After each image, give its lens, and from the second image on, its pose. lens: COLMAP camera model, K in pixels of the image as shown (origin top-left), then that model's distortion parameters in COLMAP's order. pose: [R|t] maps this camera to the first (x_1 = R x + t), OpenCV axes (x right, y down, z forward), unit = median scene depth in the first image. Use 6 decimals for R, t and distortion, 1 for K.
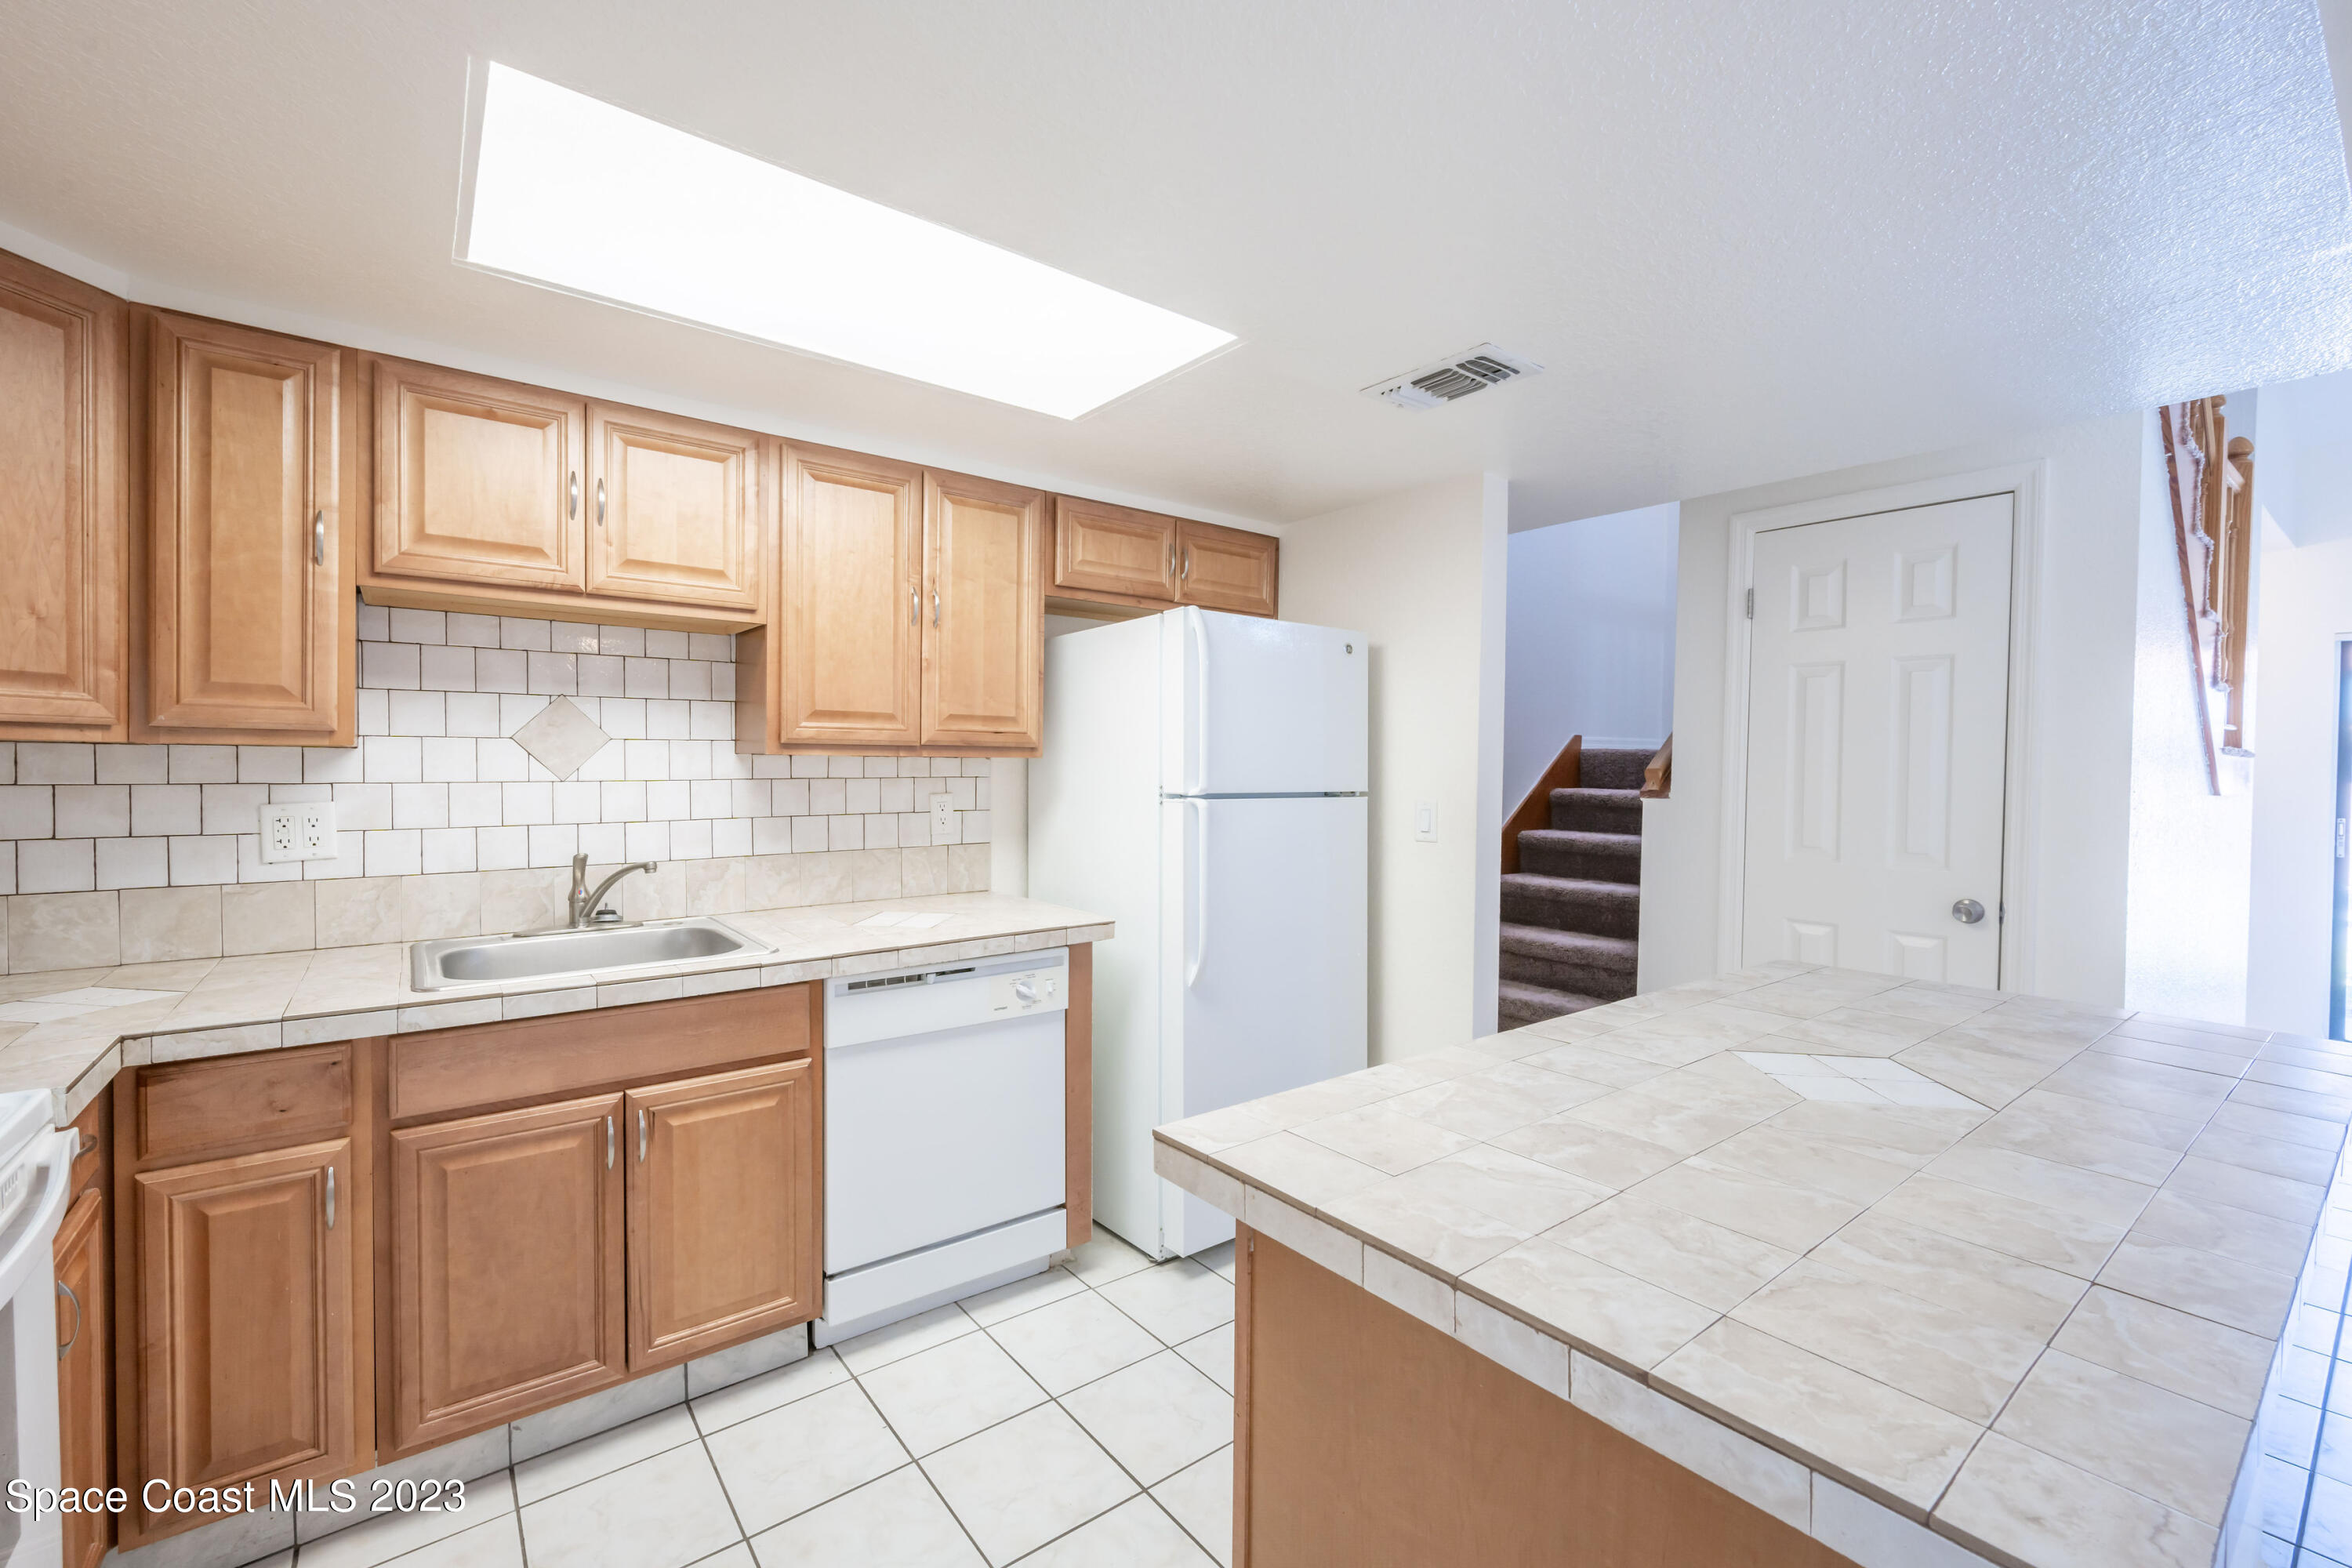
lens RADIAL K [[966.0, 0, 1110.5], [0, 966.0, 781.4], [0, 0, 1]] dist [-0.000764, 0.000198]
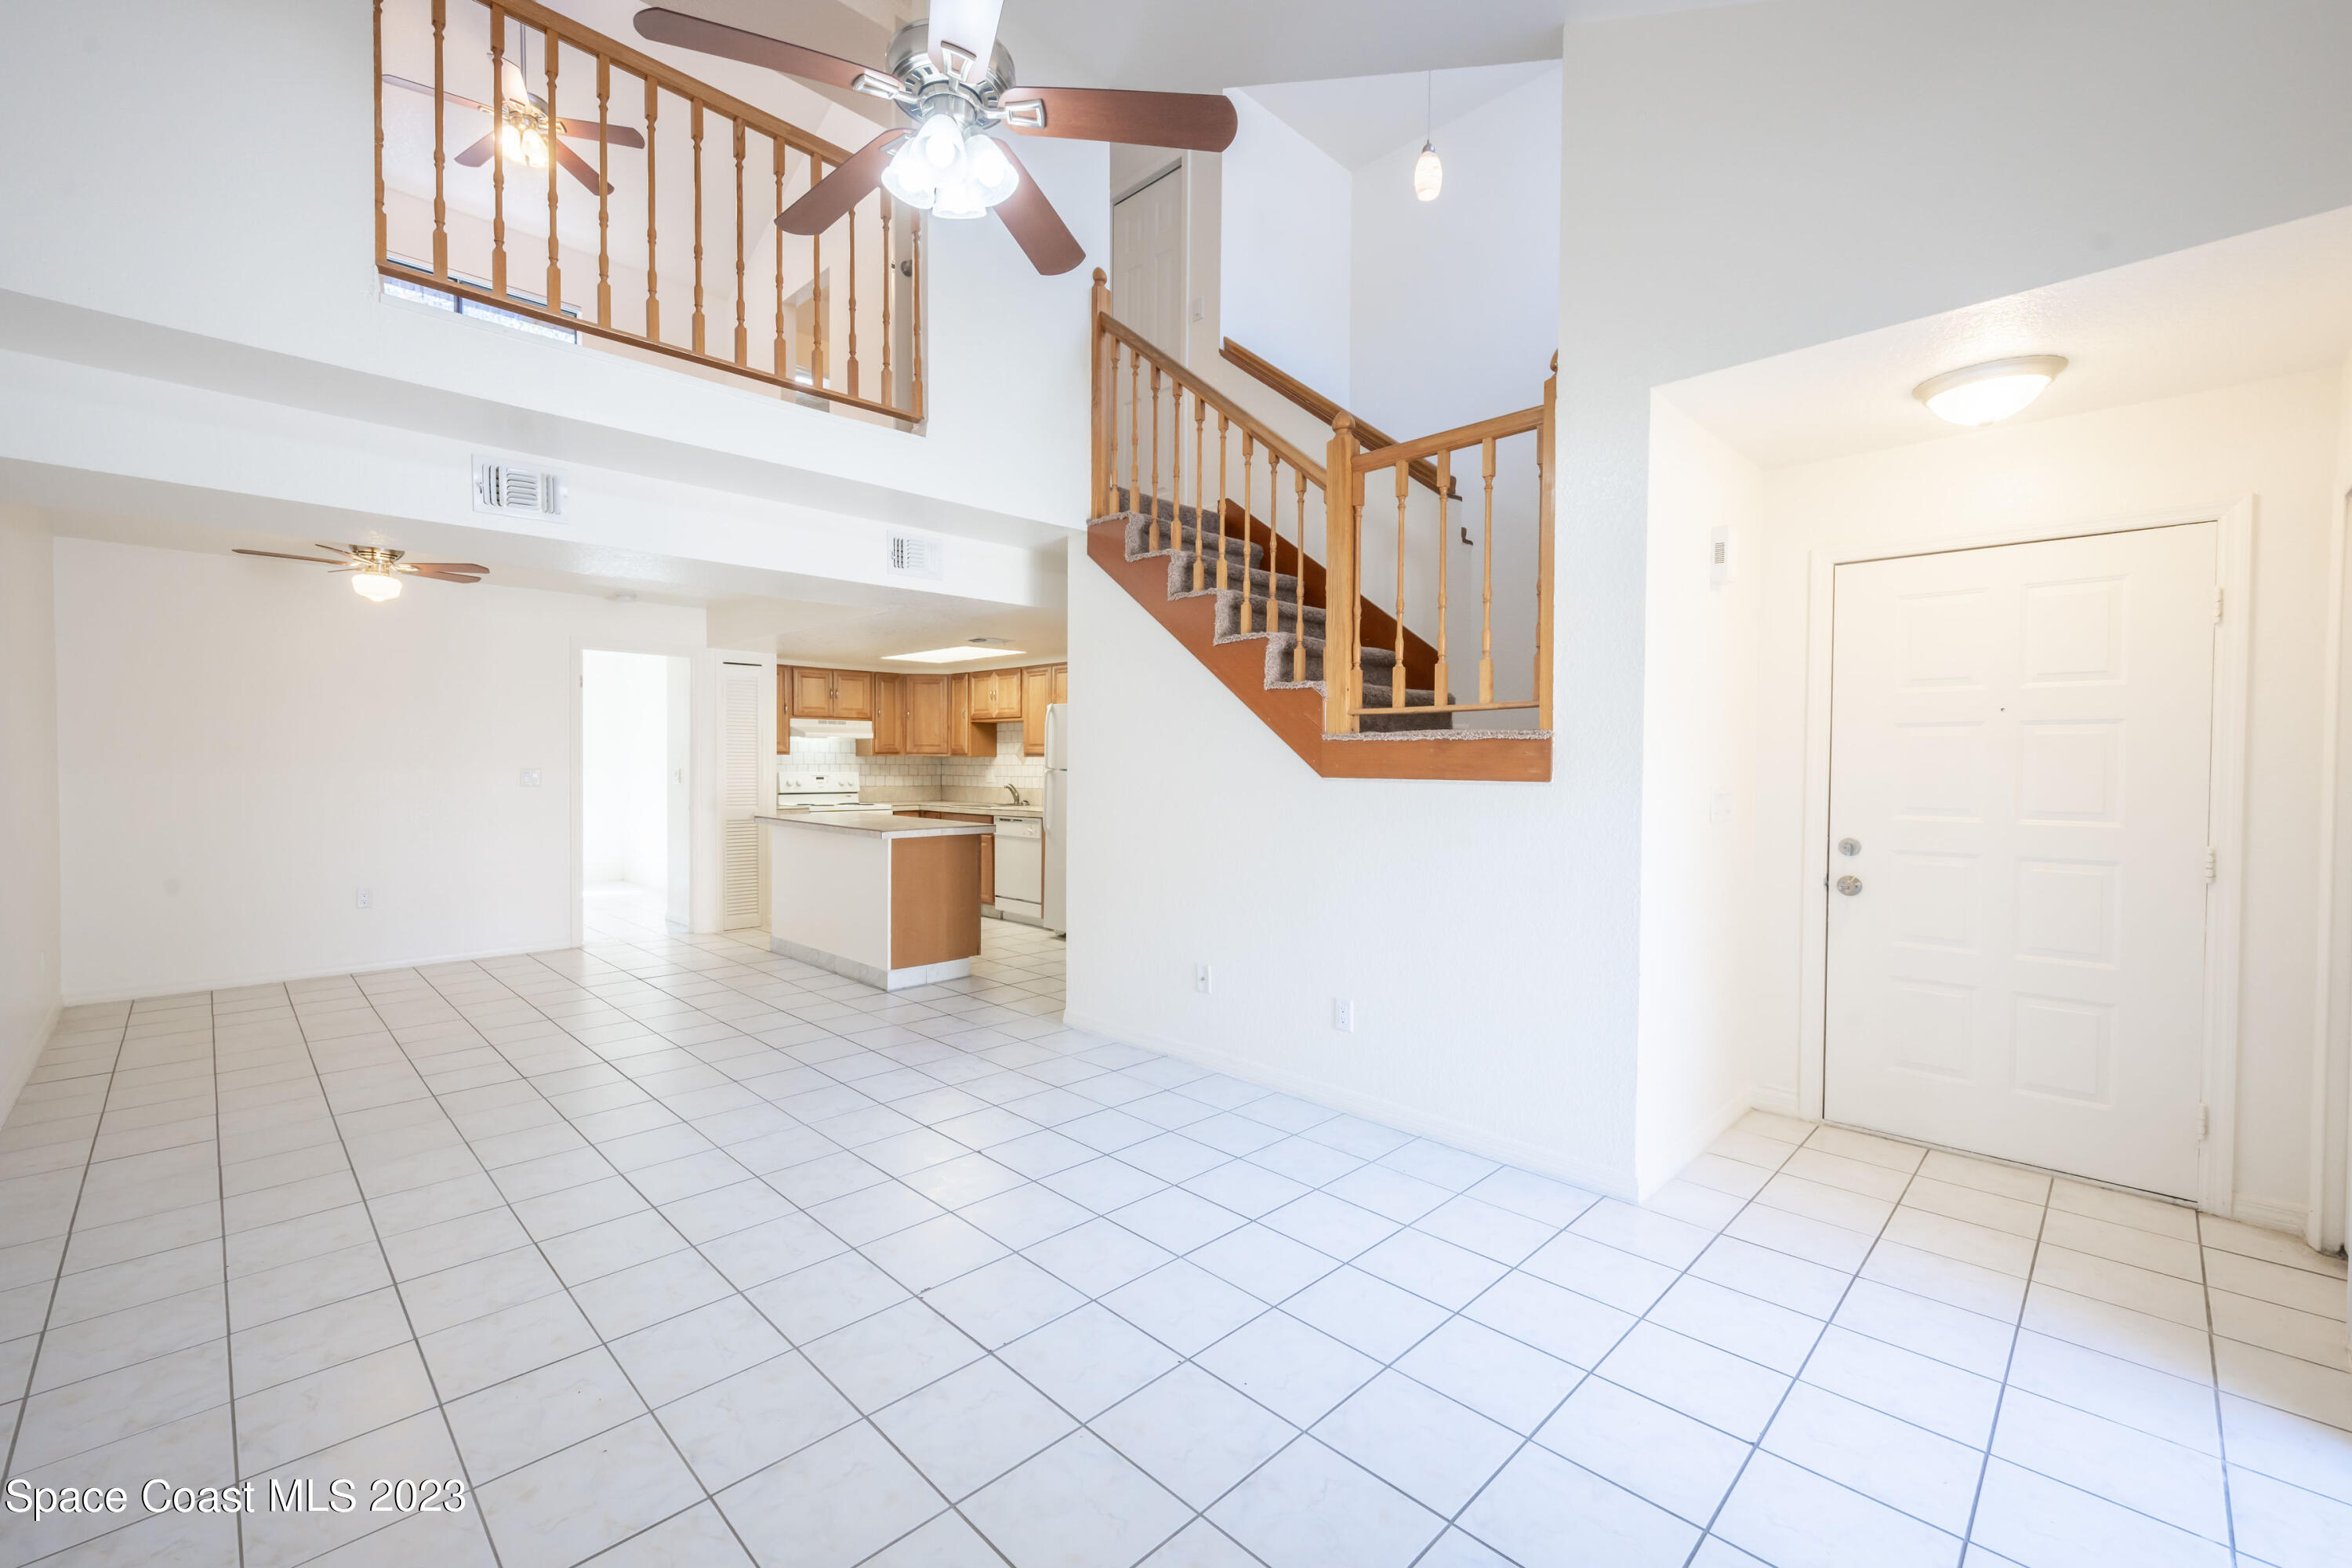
lens RADIAL K [[966.0, 0, 1121.2], [0, 966.0, 785.8], [0, 0, 1]] dist [-0.000764, 0.000198]
pose [[0.140532, 0.013486, -0.989984, 3.442958], [-0.024333, 0.999652, 0.010164, 0.034452], [0.989777, 0.022661, 0.140811, 0.927996]]
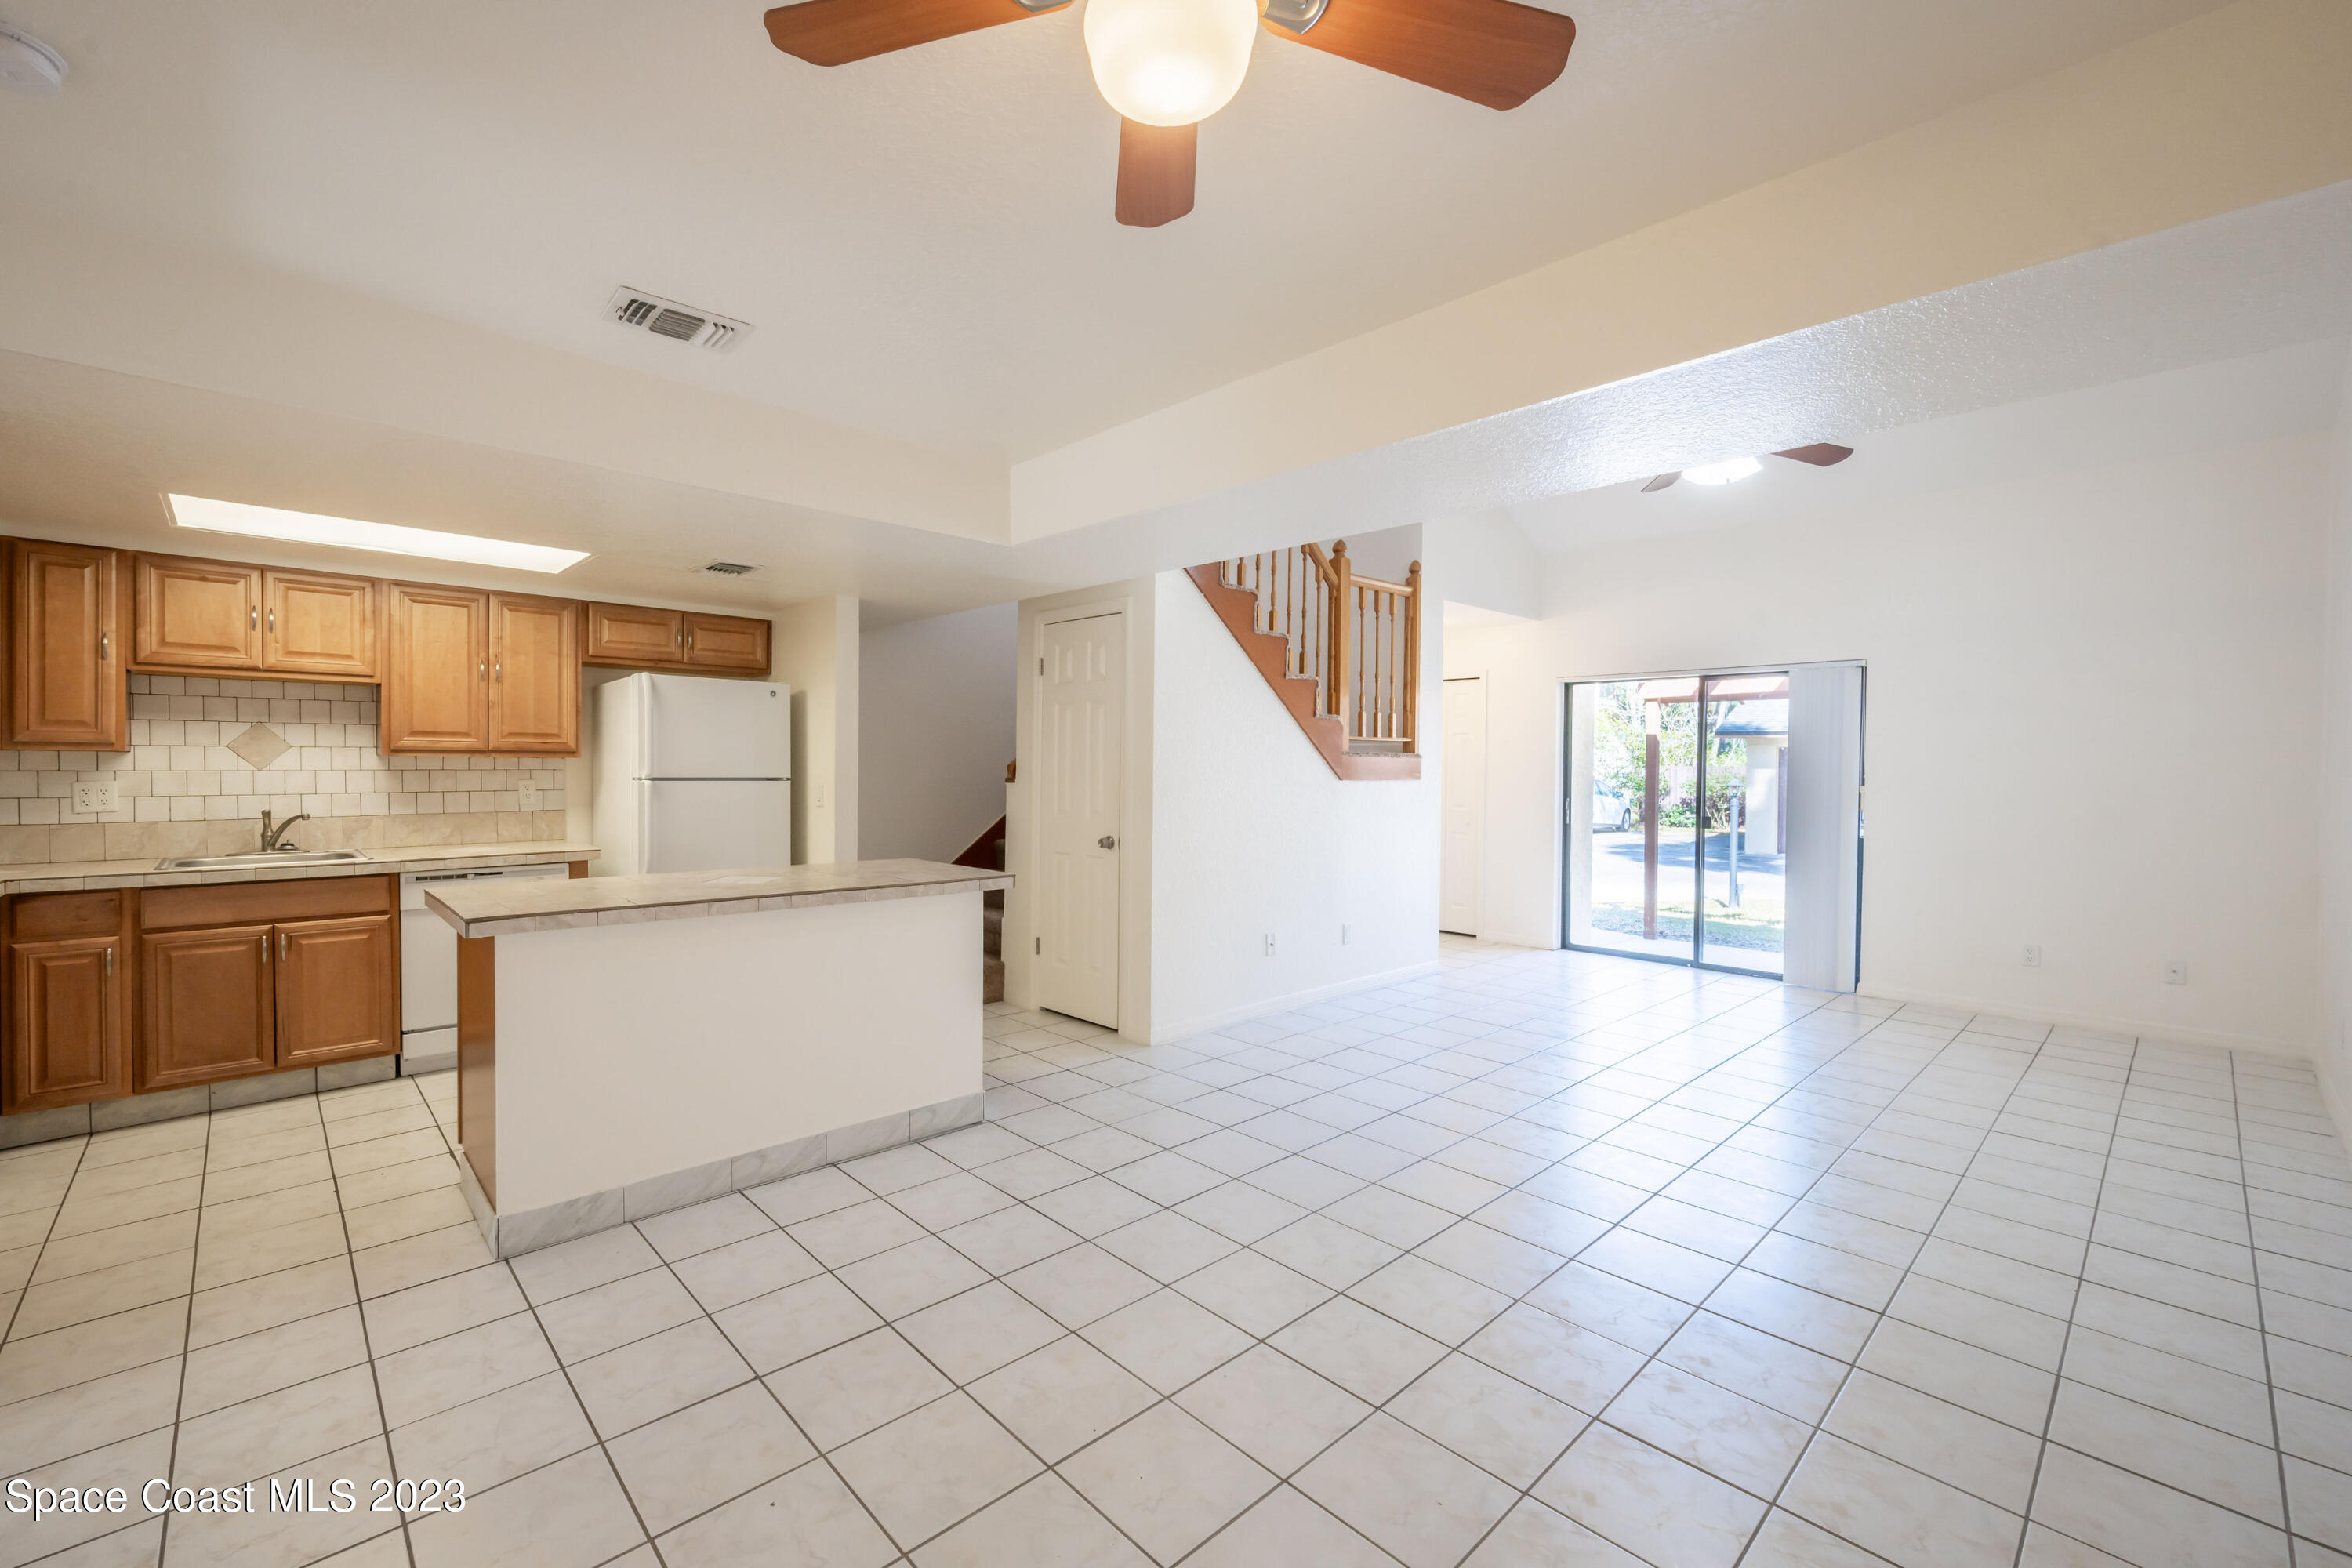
lens RADIAL K [[966.0, 0, 1101.5], [0, 966.0, 783.6], [0, 0, 1]] dist [-0.000764, 0.000198]
pose [[0.995278, -0.003023, 0.097023, 0.866380], [0.003147, 0.999994, -0.001122, 0.032971], [-0.097019, 0.001422, 0.995281, -0.990706]]
